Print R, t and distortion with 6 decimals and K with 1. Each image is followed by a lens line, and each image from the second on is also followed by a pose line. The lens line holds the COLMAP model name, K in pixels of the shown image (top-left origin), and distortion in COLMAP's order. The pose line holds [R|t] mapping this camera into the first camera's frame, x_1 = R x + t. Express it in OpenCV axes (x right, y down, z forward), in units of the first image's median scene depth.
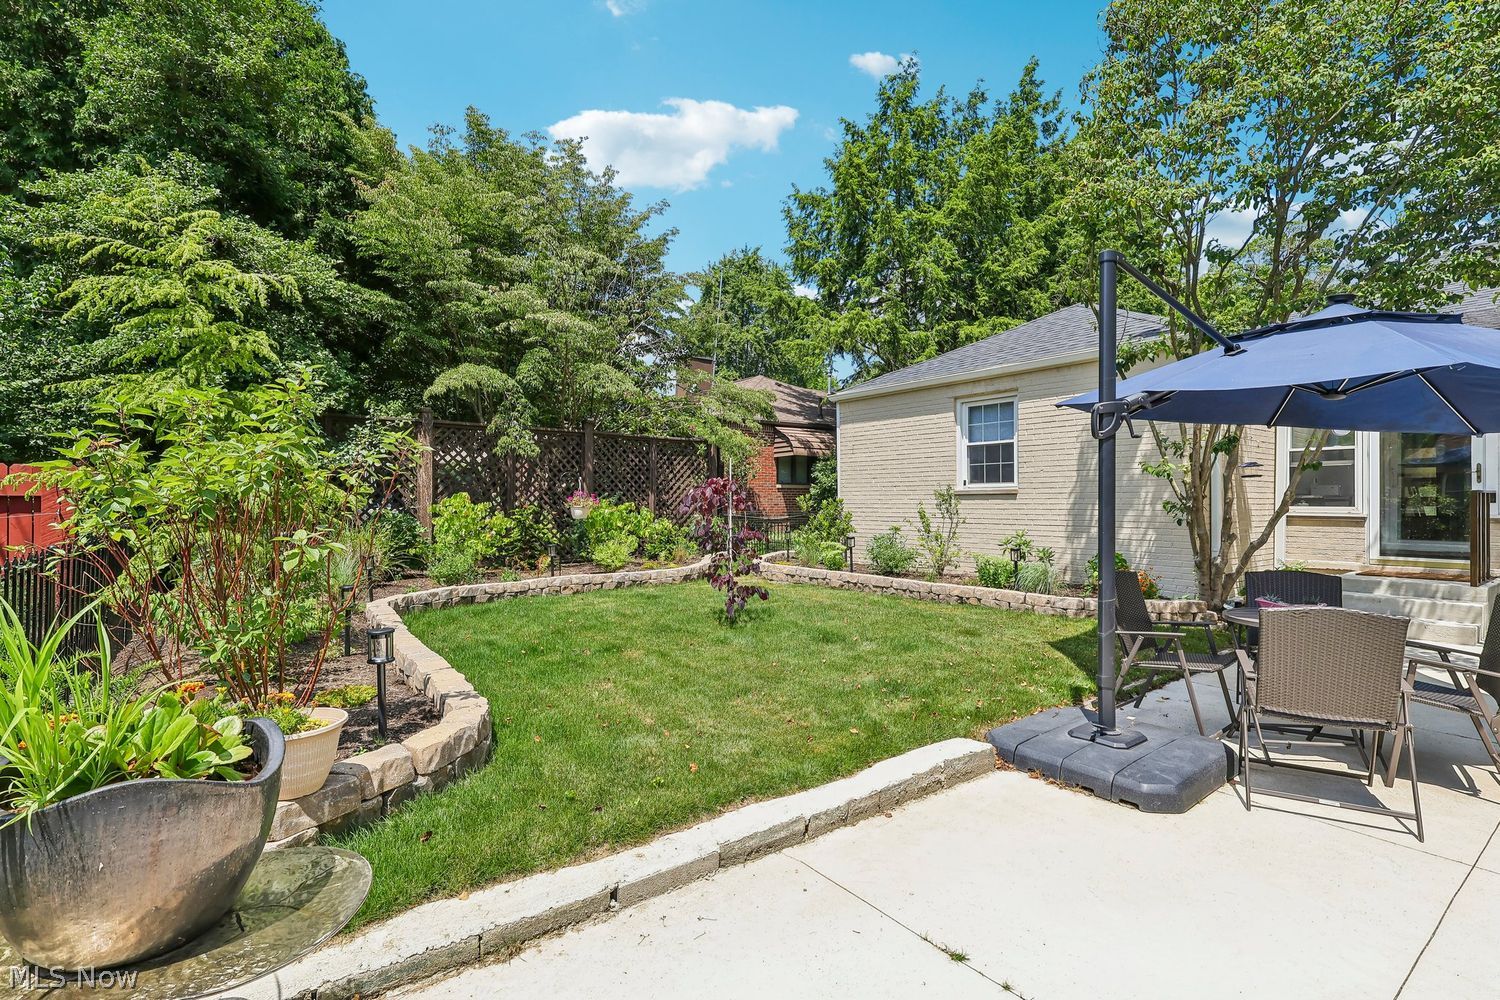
lens RADIAL K [[701.6, 0, 753.1], [0, 701.6, 487.8], [0, 0, 1]] dist [-0.001673, -0.000006]
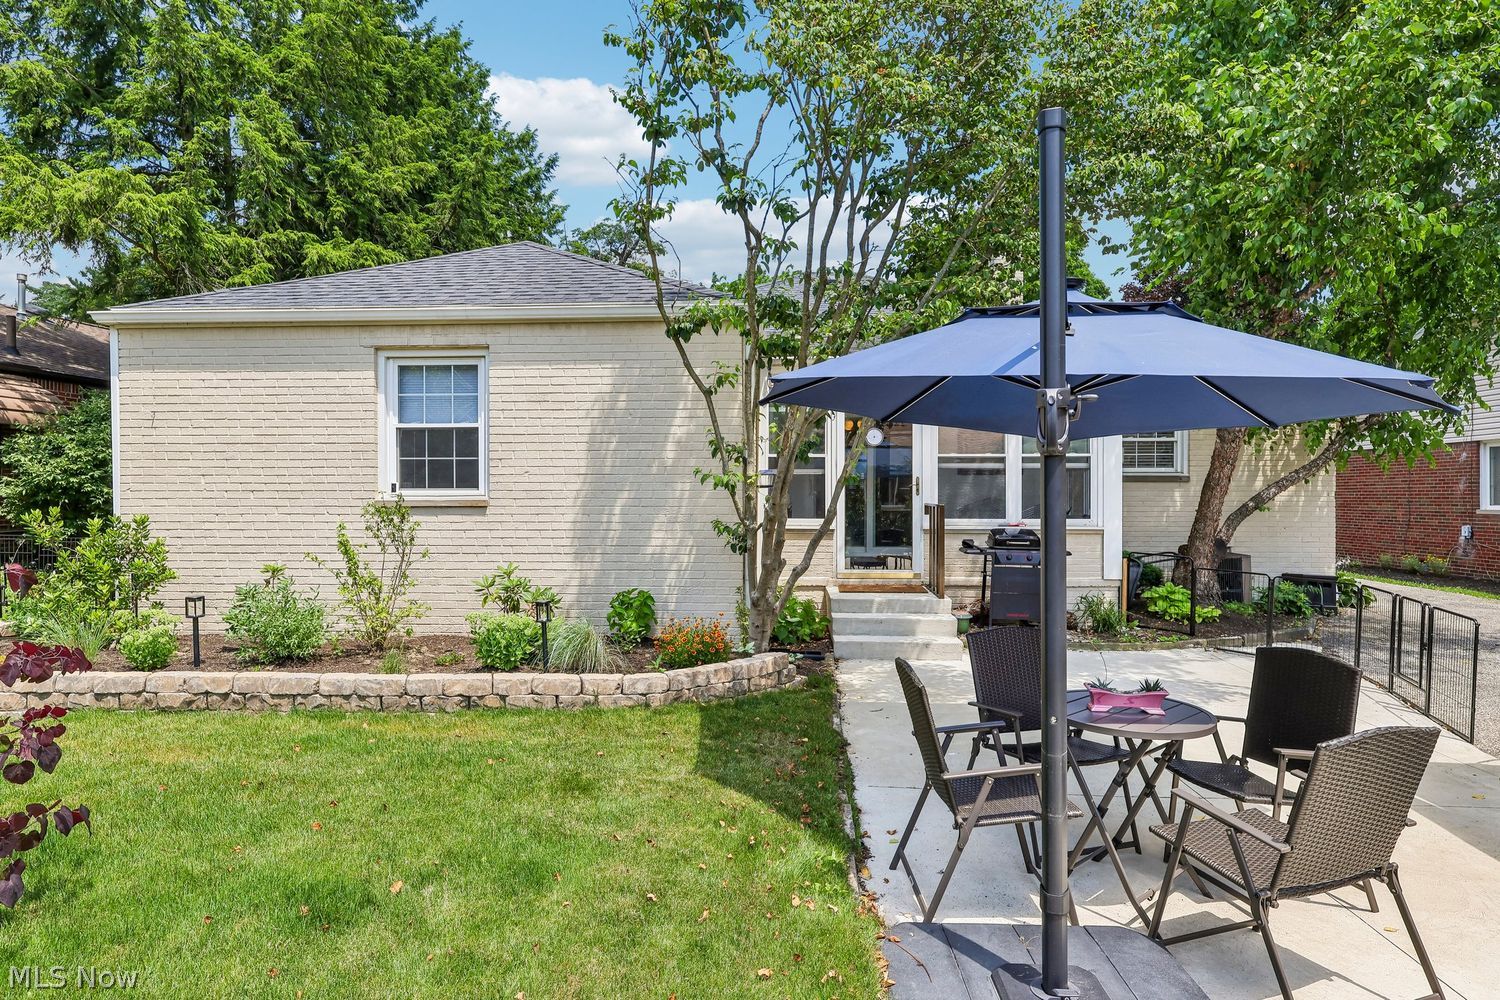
lens RADIAL K [[826.9, 0, 750.0], [0, 826.9, 500.0], [0, 0, 1]] dist [0.000957, 0.000959]
pose [[0.648922, -0.007120, 0.760822, -0.048681], [-0.014661, 0.999654, 0.021860, -0.016729], [-0.760714, -0.025340, 0.648593, 0.285339]]
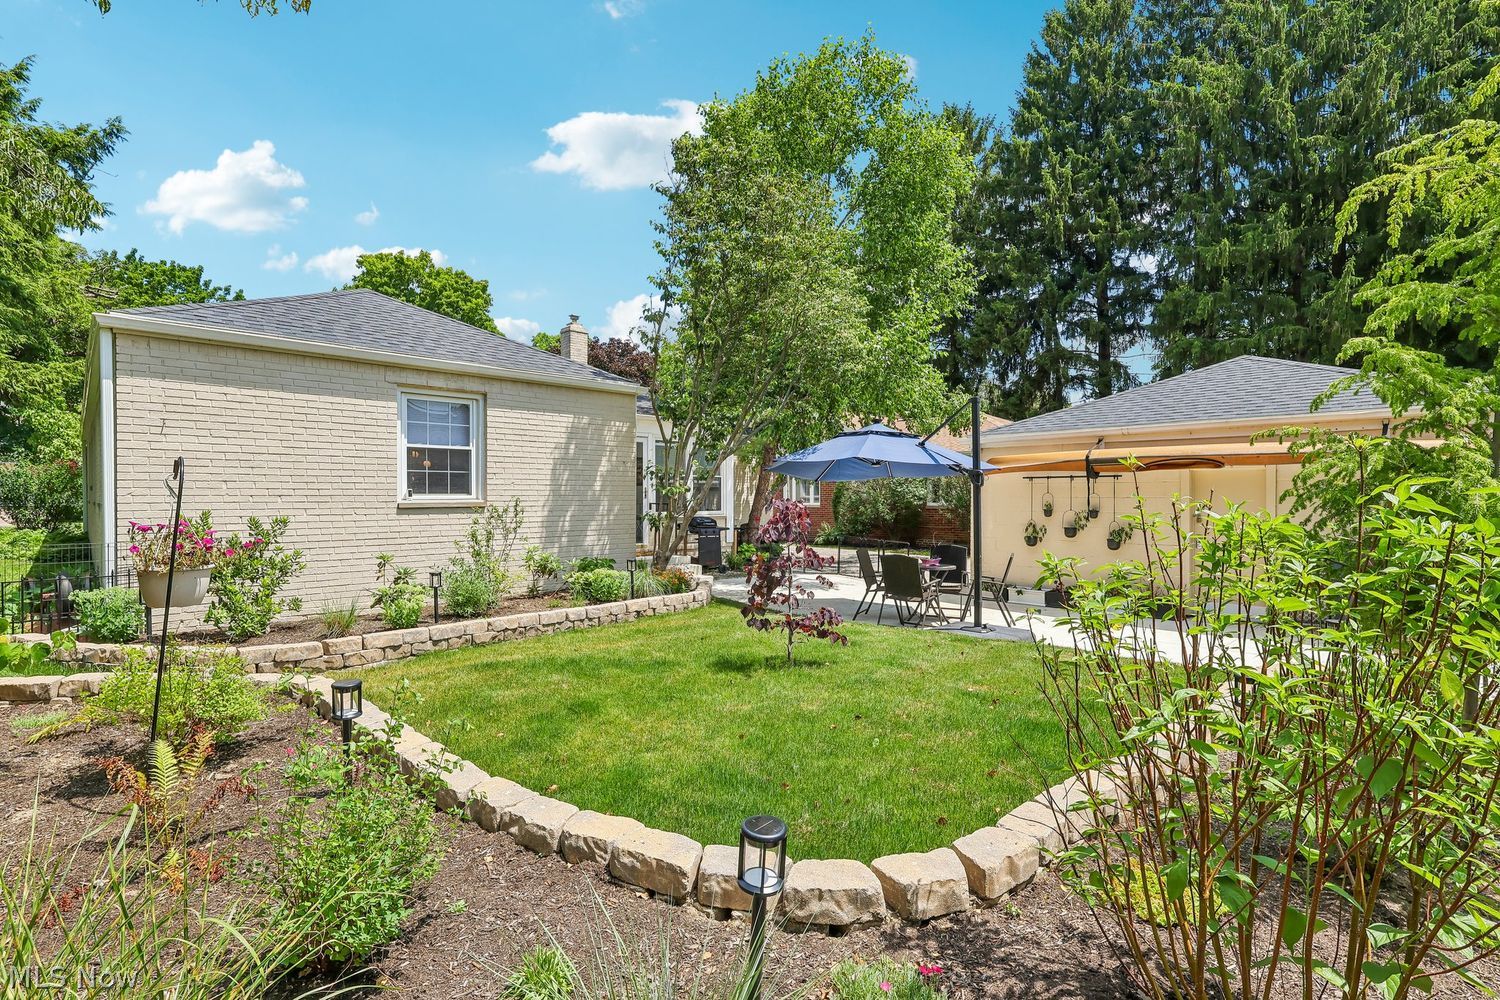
lens RADIAL K [[695.5, 0, 750.0], [0, 695.5, 500.0], [0, 0, 1]] dist [0.002419, 0.000514]
pose [[-0.130301, -0.008056, 0.991442, -0.536390], [-0.021695, 0.999751, 0.005272, -0.011938], [-0.991237, -0.020823, -0.130443, 0.711284]]
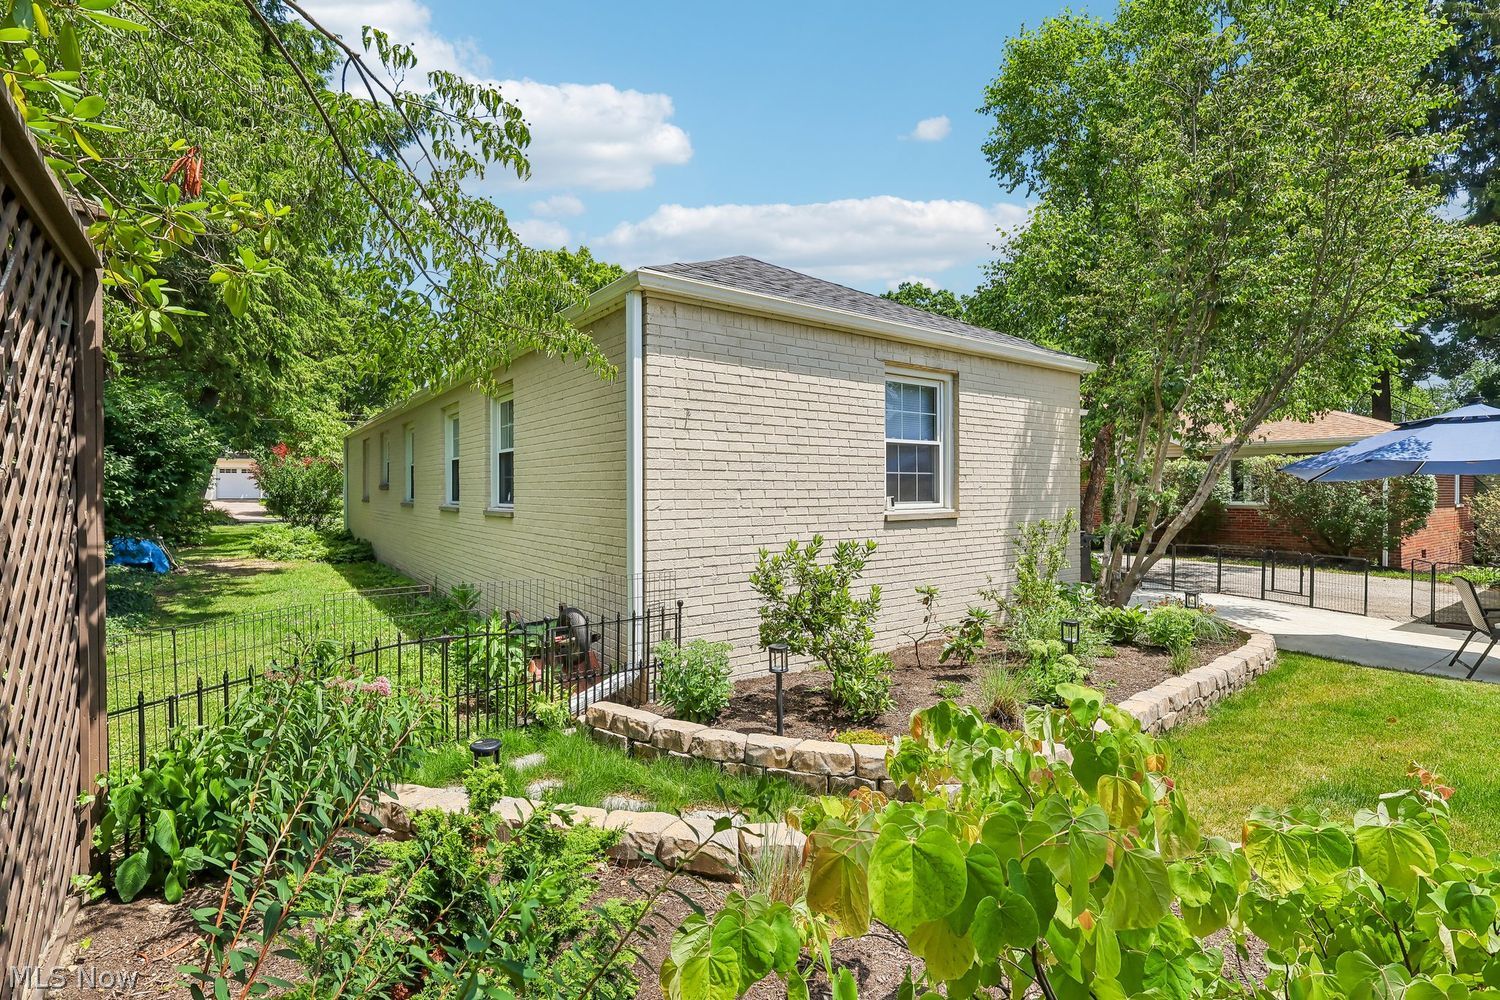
lens RADIAL K [[701.6, 0, 753.1], [0, 701.6, 487.8], [0, 0, 1]] dist [-0.001673, -0.000006]
pose [[0.010204, -0.002951, 0.999944, -0.323447], [-0.022276, 0.999747, 0.003178, -0.018696], [-0.999700, -0.022307, 0.010136, 1.109283]]
